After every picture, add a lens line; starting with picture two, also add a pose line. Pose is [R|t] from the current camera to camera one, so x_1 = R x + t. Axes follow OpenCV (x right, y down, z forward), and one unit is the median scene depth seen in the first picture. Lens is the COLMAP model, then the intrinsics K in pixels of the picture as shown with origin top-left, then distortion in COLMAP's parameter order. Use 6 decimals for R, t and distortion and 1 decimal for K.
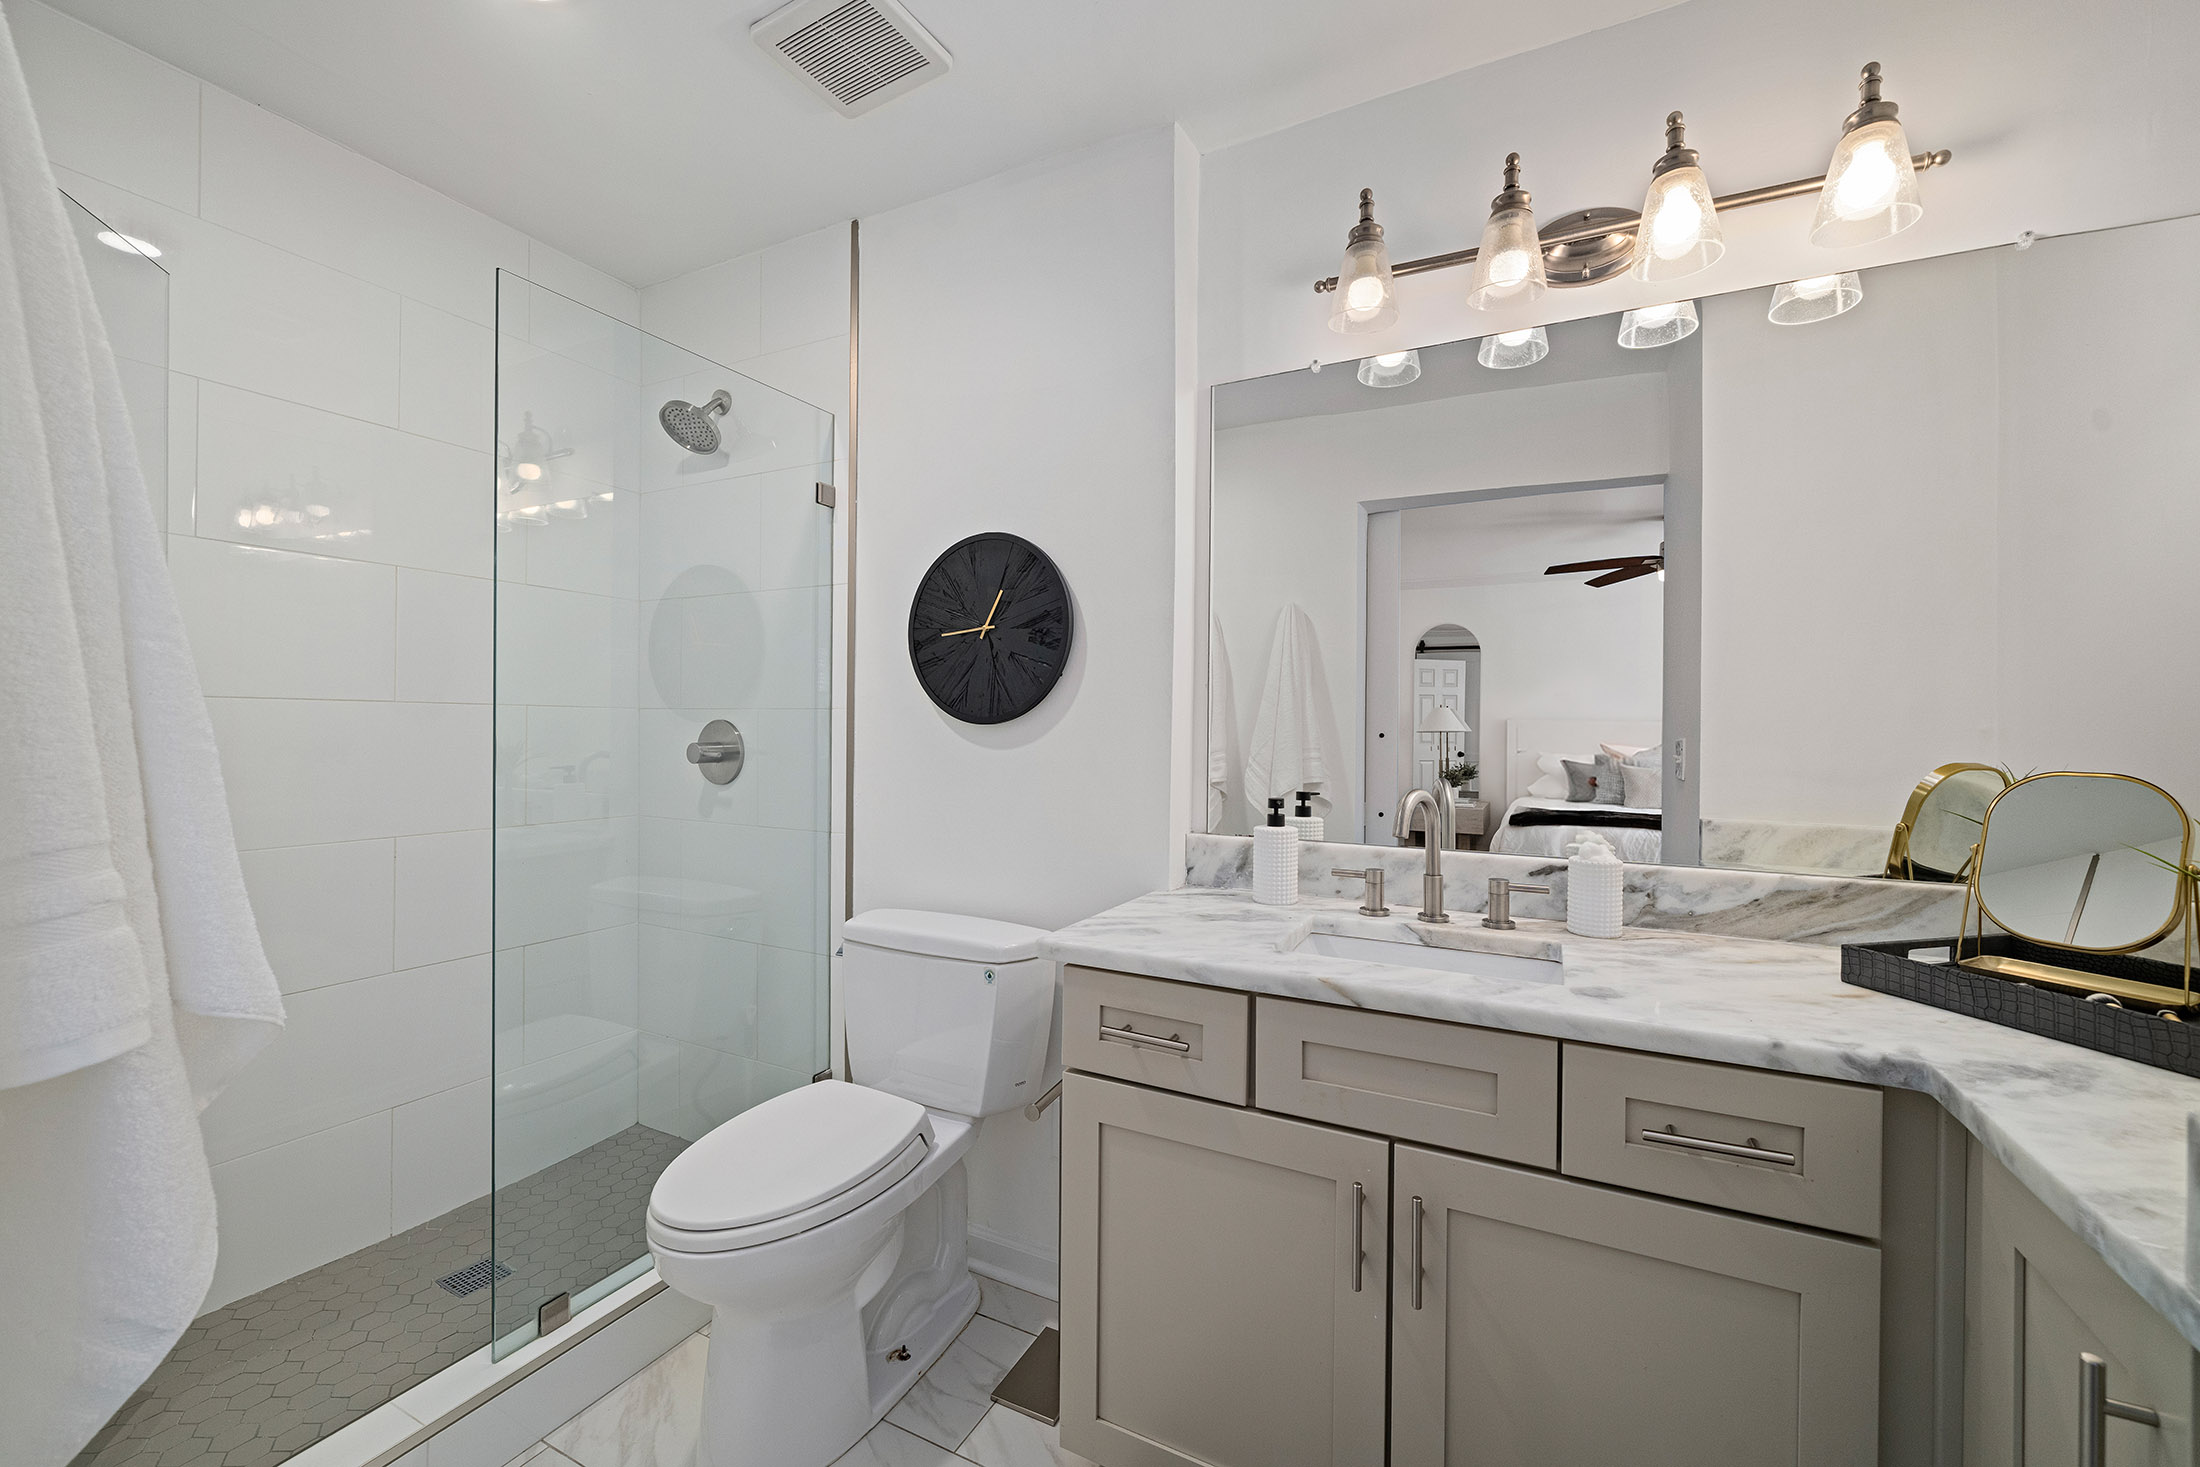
lens RADIAL K [[888.4, 0, 1100.2], [0, 888.4, 709.2], [0, 0, 1]] dist [-0.000139, -0.000019]
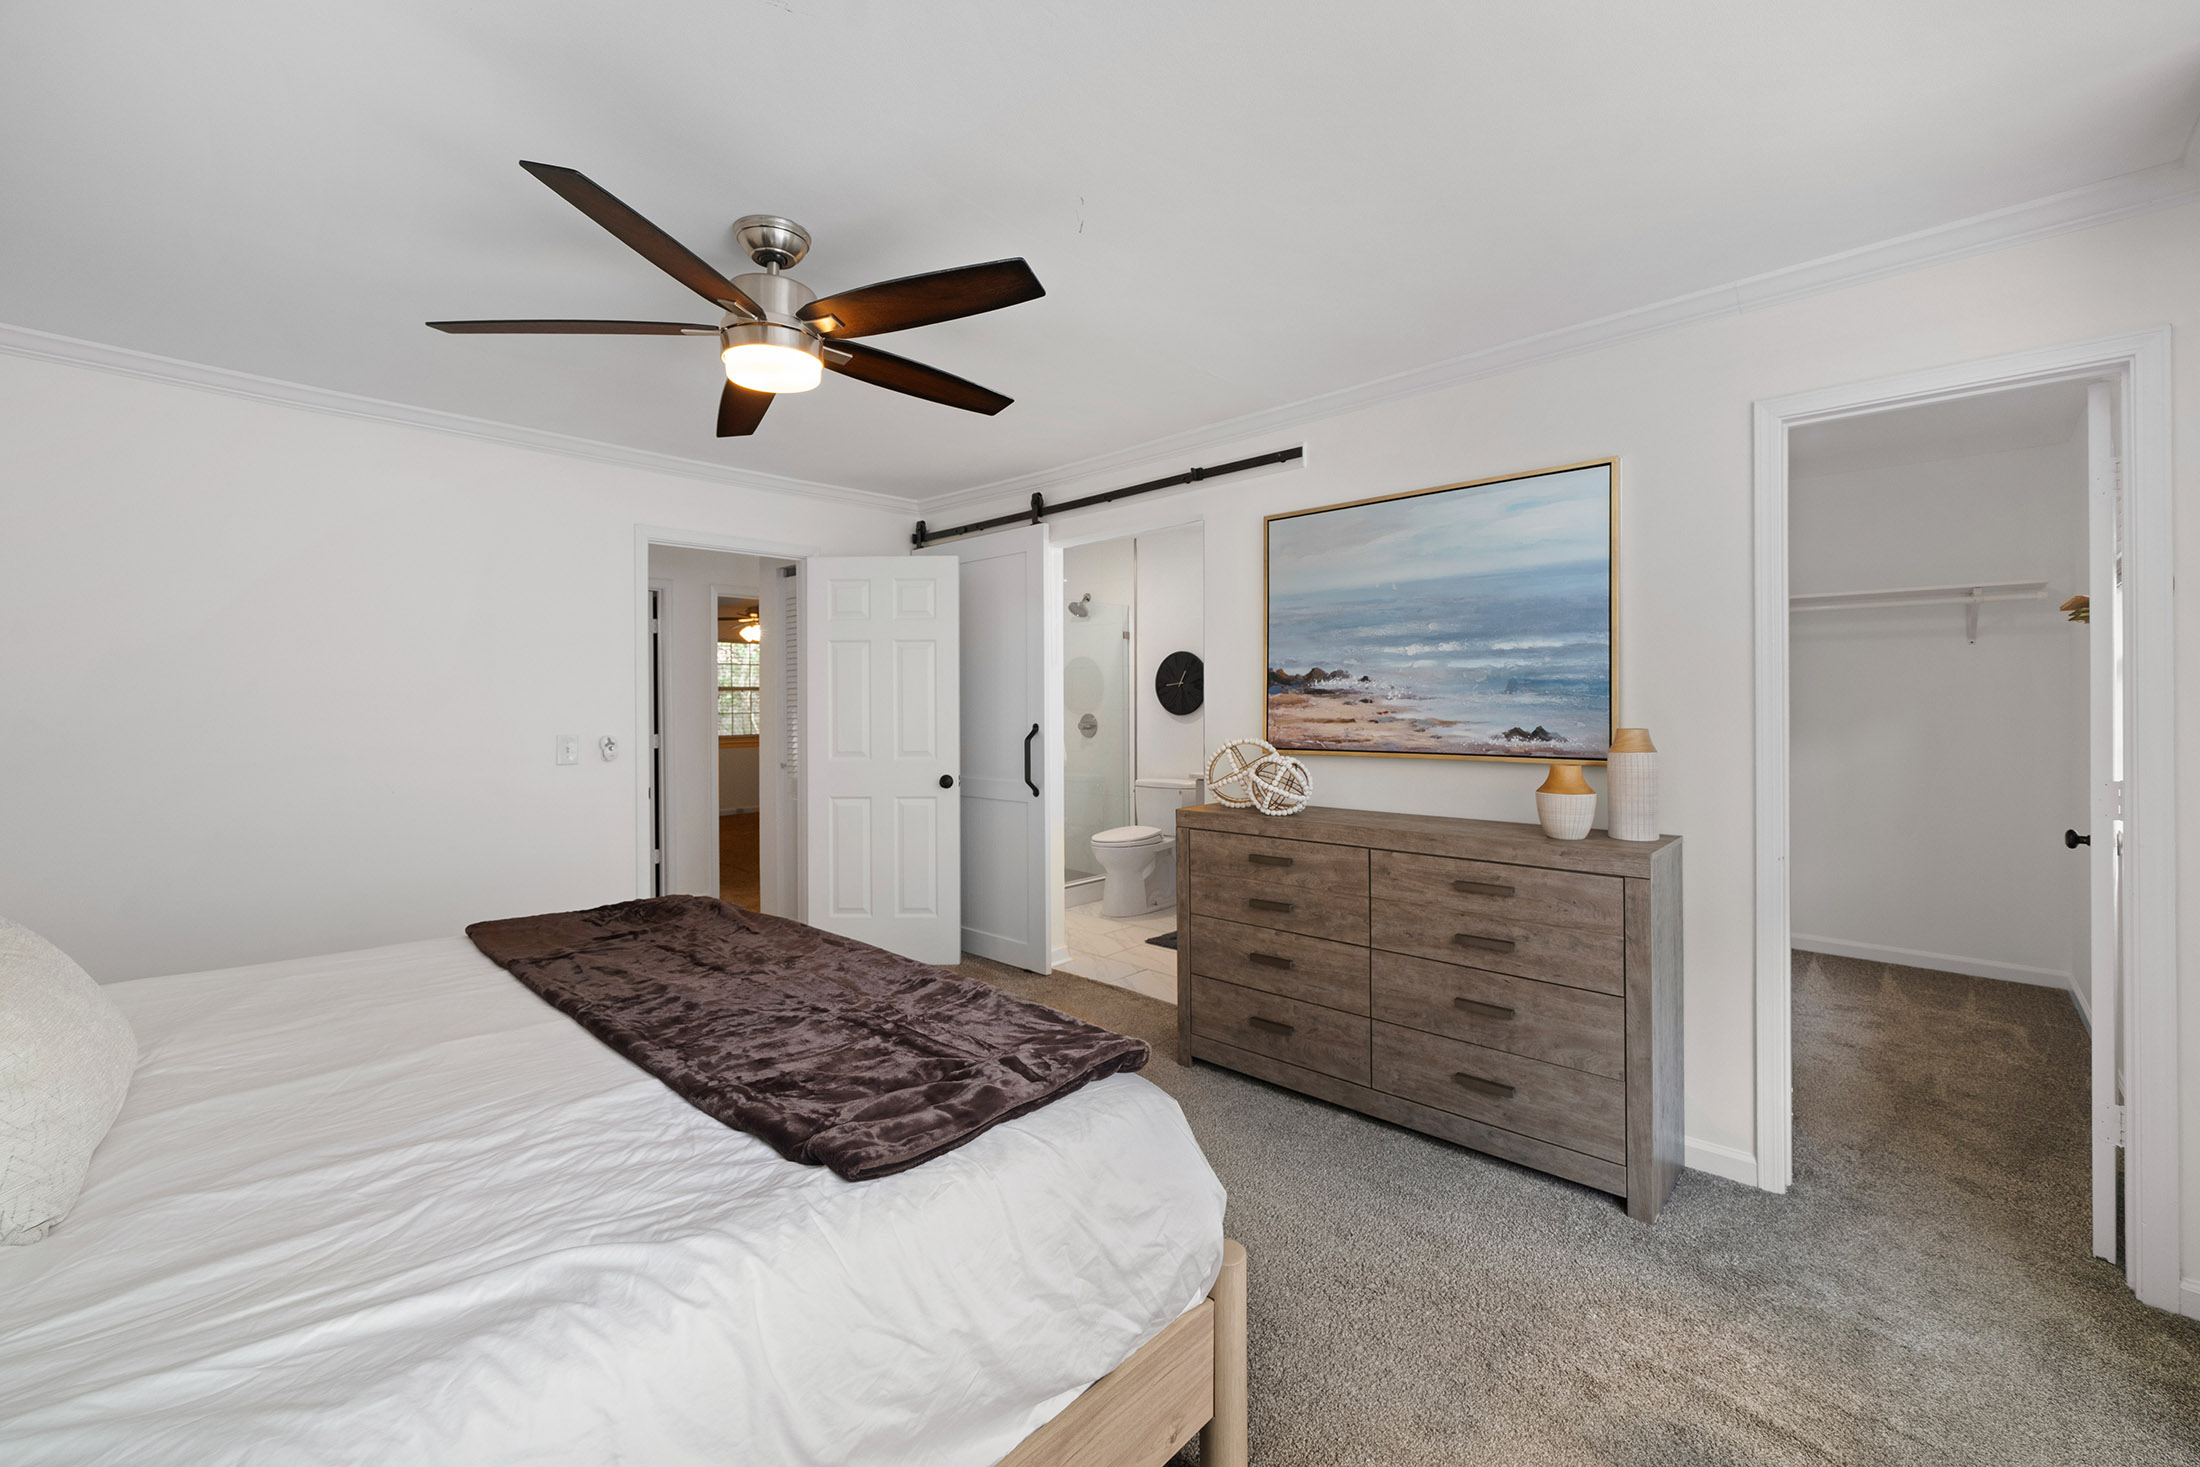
lens RADIAL K [[888.4, 0, 1100.2], [0, 888.4, 709.2], [0, 0, 1]] dist [-0.000139, -0.000019]
pose [[0.963237, -0.008232, -0.268529, 0.372716], [0.008346, 0.999965, -0.000720, -0.000614], [0.268525, -0.001548, 0.963271, -1.762132]]
